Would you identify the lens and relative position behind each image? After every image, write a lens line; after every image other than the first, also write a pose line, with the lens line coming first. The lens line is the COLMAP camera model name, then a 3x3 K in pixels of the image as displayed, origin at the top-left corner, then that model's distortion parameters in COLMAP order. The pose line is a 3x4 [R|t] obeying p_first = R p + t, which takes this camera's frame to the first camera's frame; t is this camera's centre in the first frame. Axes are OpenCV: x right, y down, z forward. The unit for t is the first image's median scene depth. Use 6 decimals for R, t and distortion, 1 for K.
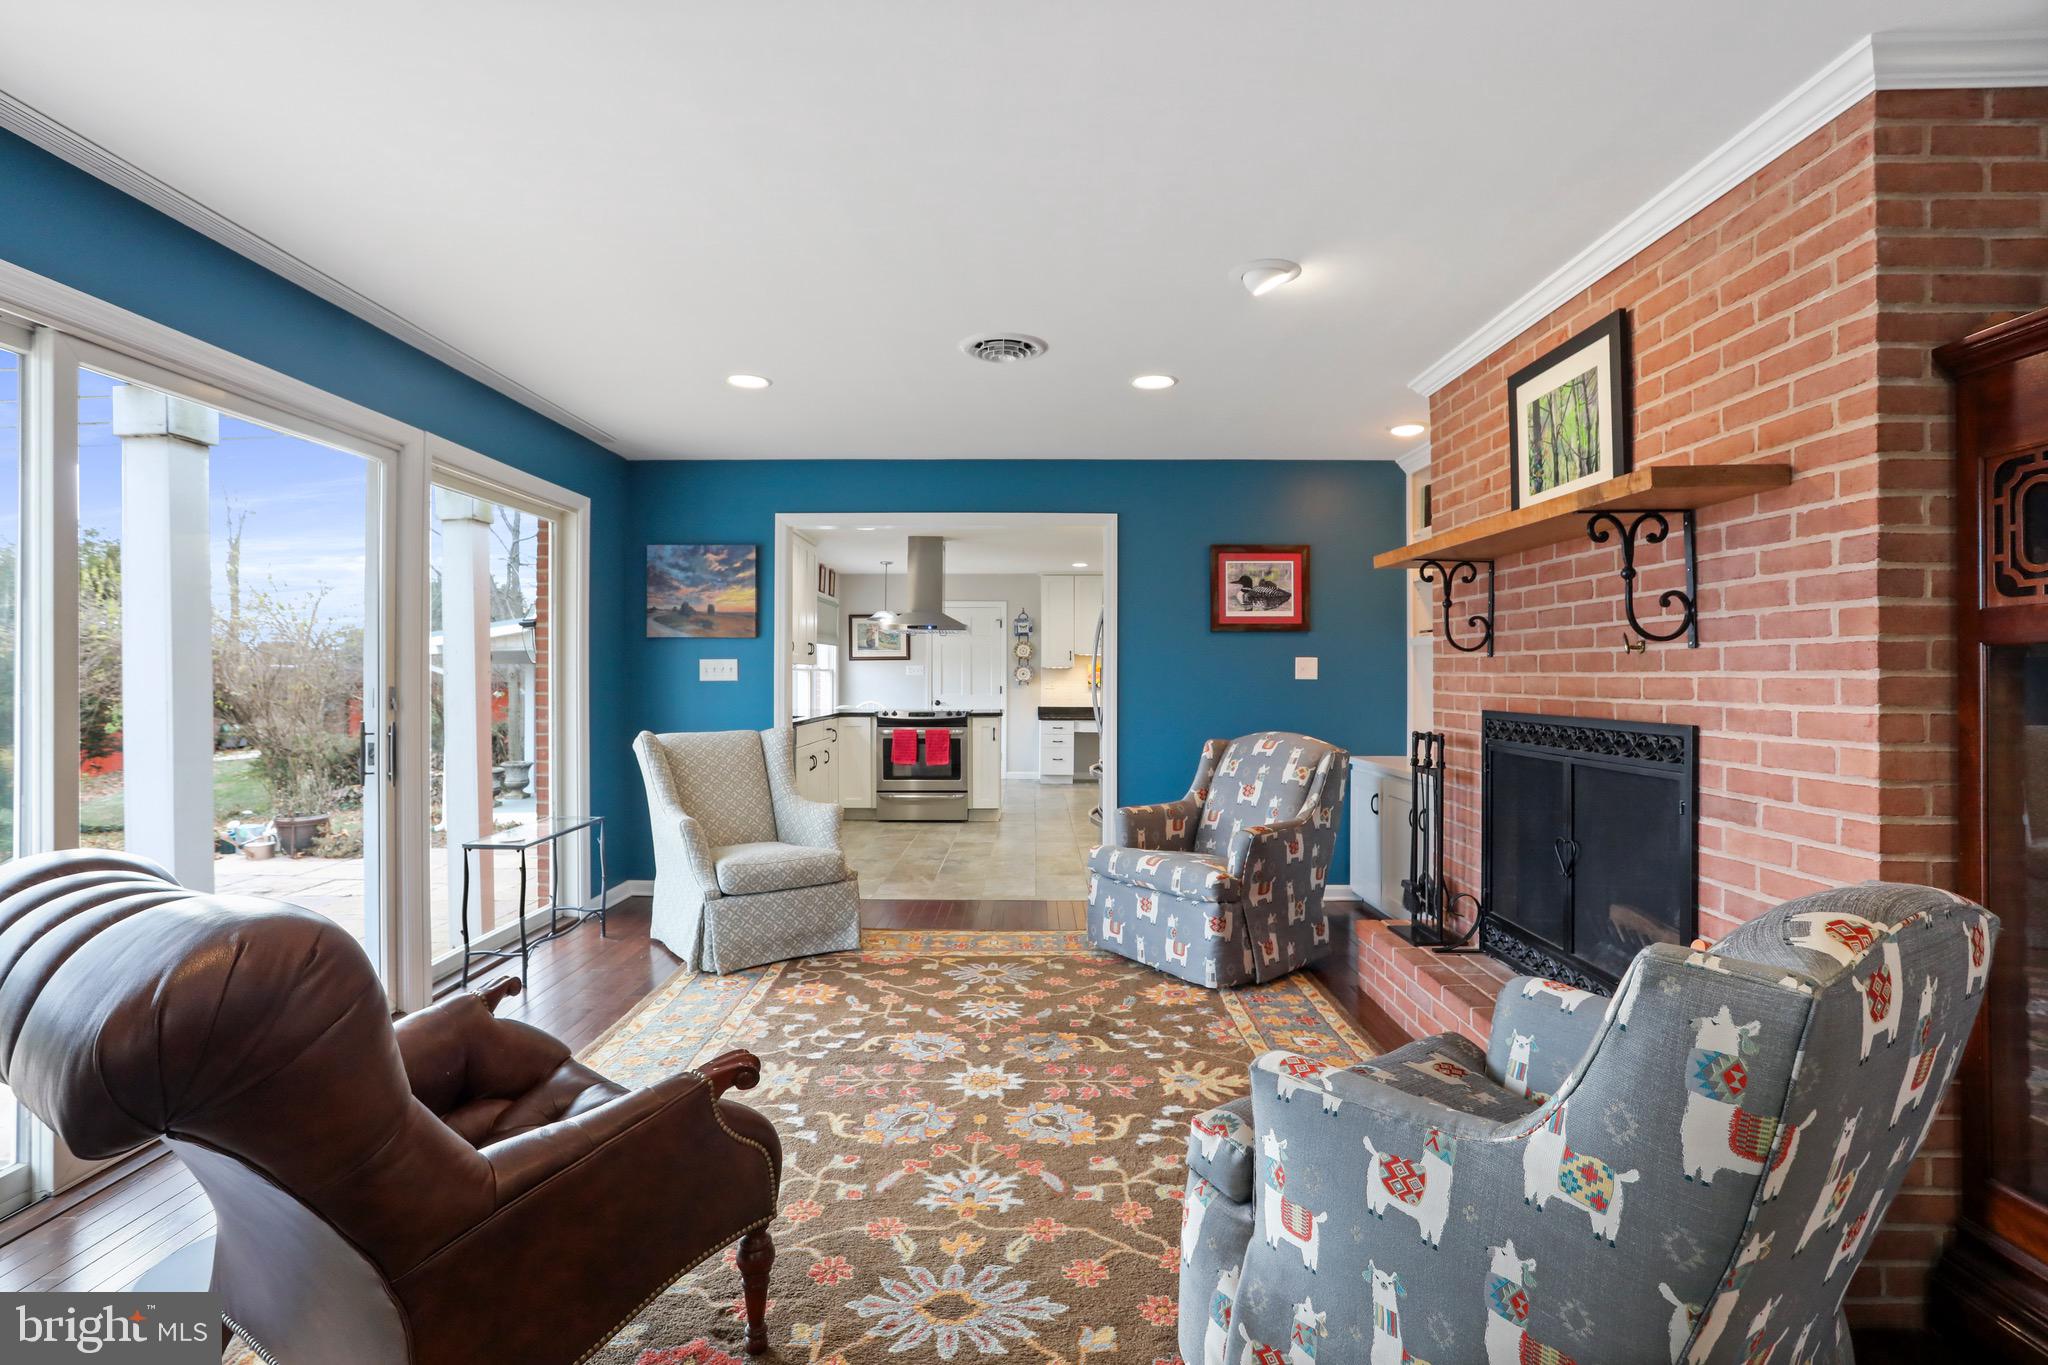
lens RADIAL K [[994.7, 0, 1024.4], [0, 994.7, 667.7], [0, 0, 1]] dist [-0.052968, 0.024098]
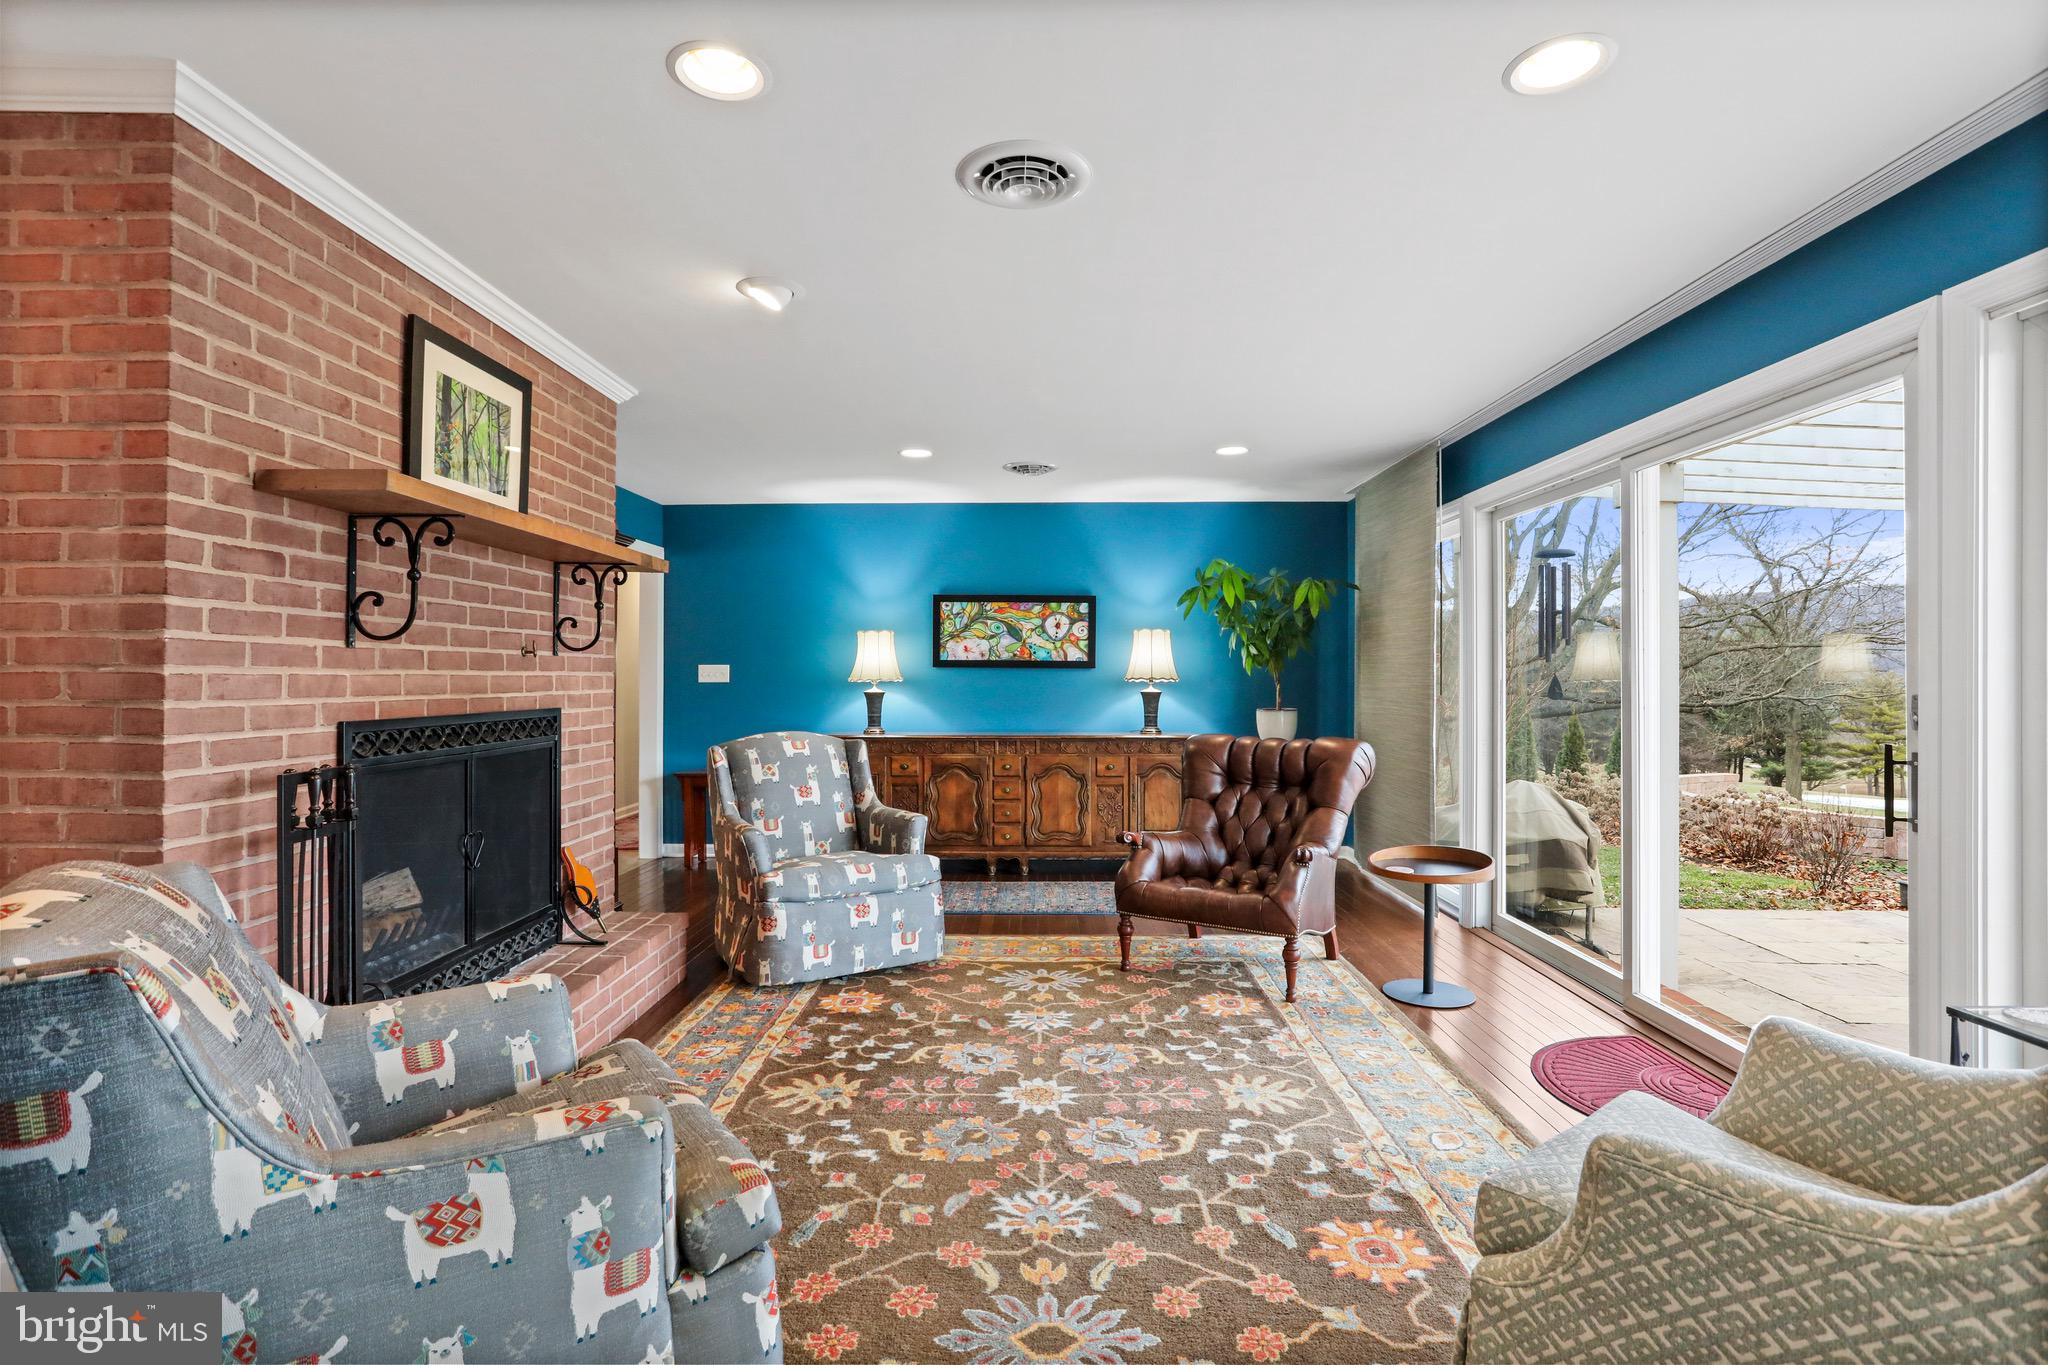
lens RADIAL K [[994.7, 0, 1018.7], [0, 994.7, 667.4], [0, 0, 1]] dist [-0.052968, 0.024098]
pose [[-0.999870, -0.003535, 0.015730, -0.035907], [-0.003786, 0.999865, -0.015981, 0.015836], [-0.015671, -0.016038, -0.999749, 2.043148]]
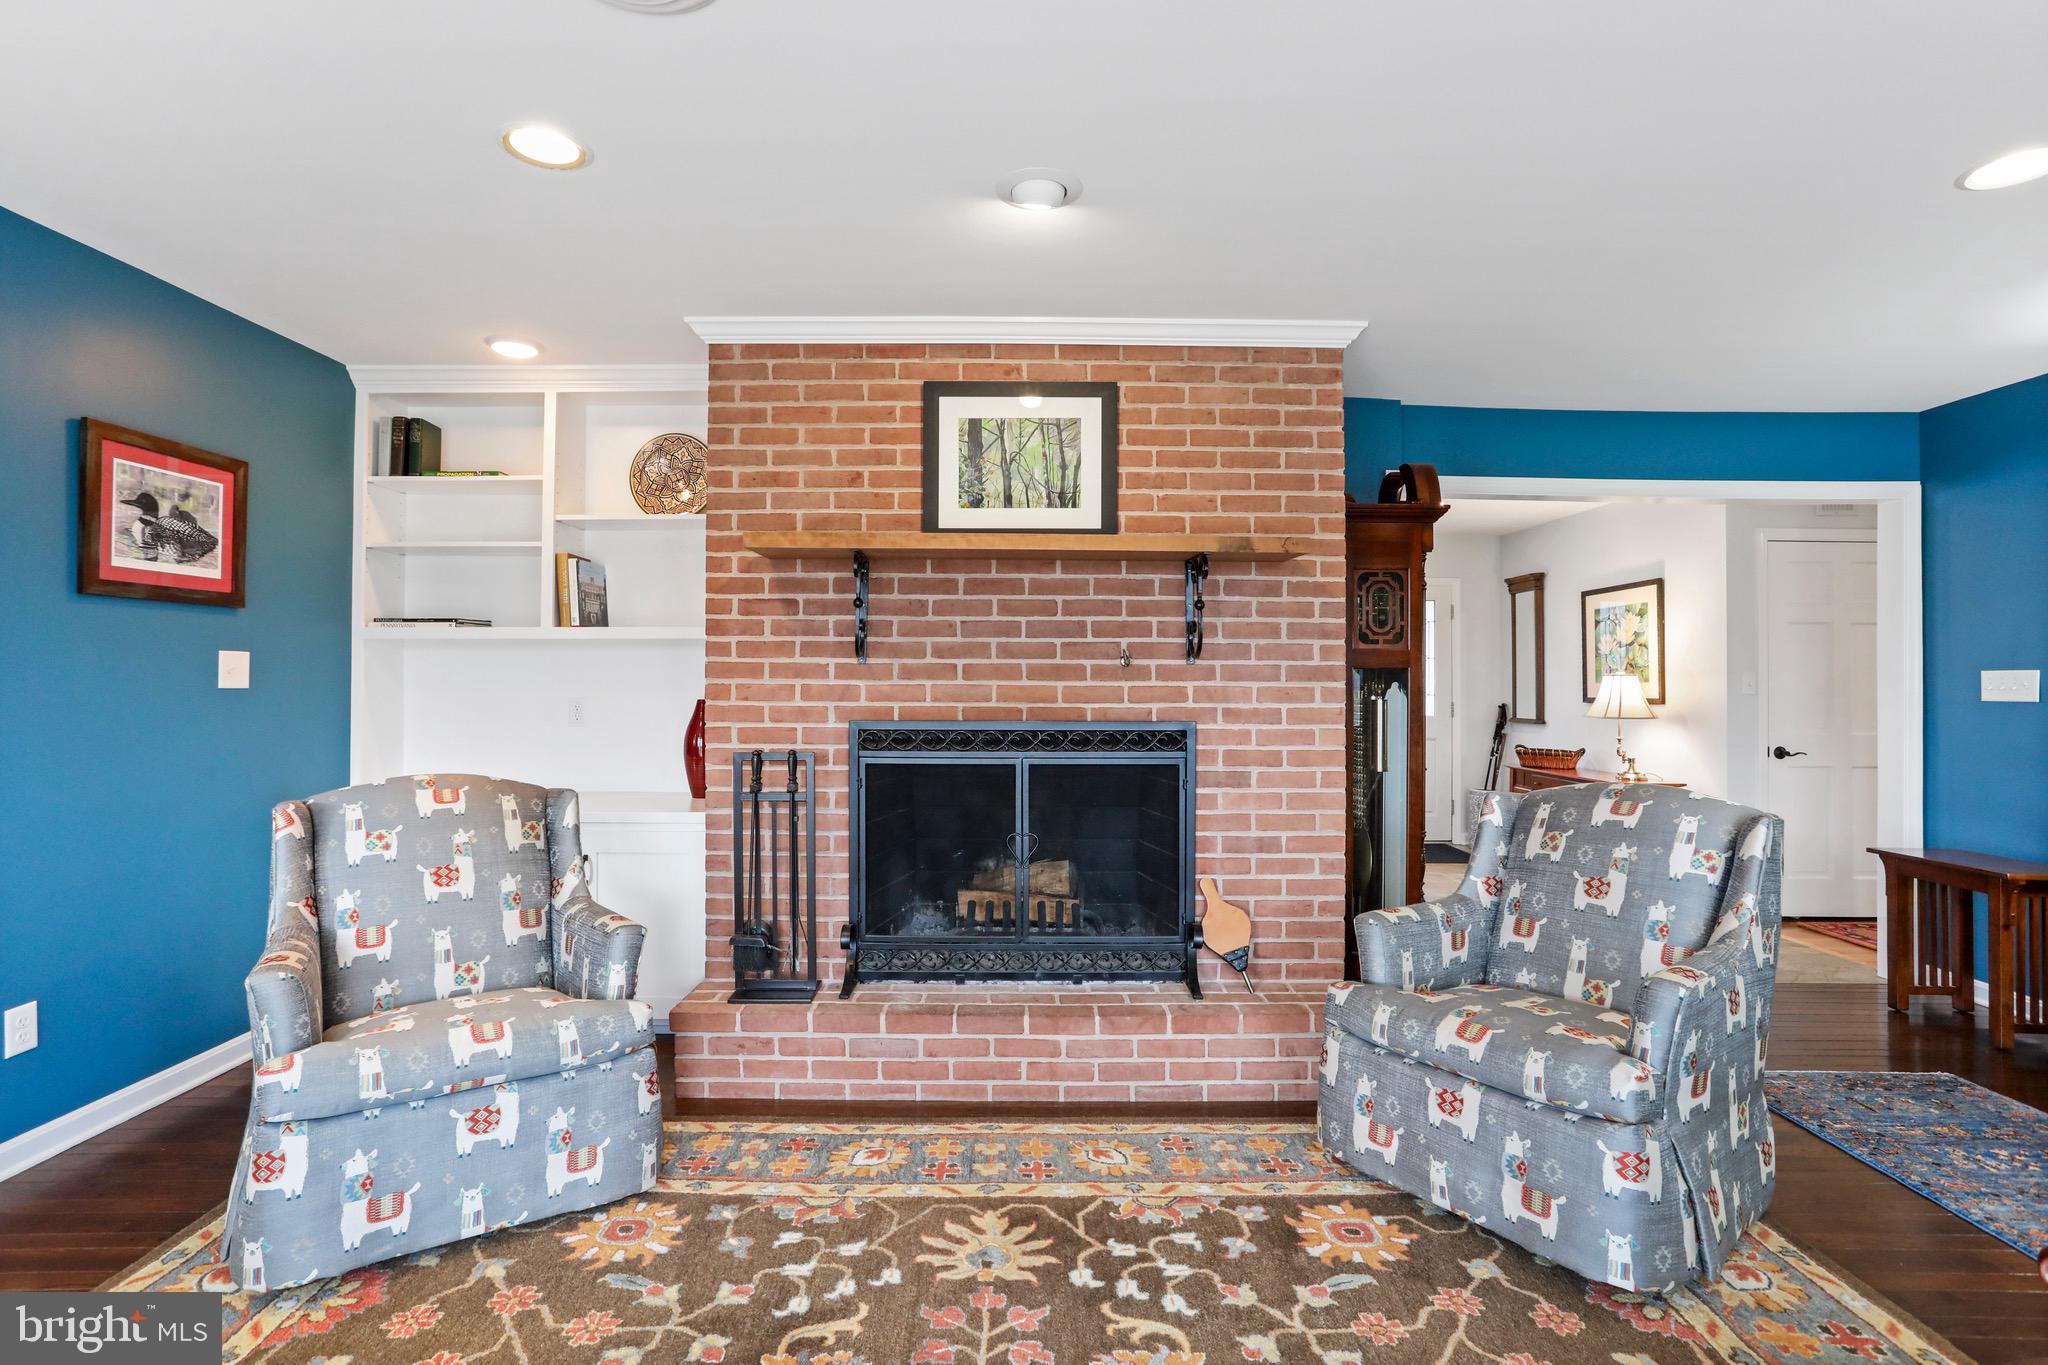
lens RADIAL K [[994.7, 0, 1025.0], [0, 994.7, 666.7], [0, 0, 1]] dist [-0.052968, 0.024098]
pose [[-0.008721, 0.012479, 0.999884, -0.564305], [-0.010758, 0.999863, -0.012573, 0.002693], [-0.999904, -0.010867, -0.008585, 1.019050]]
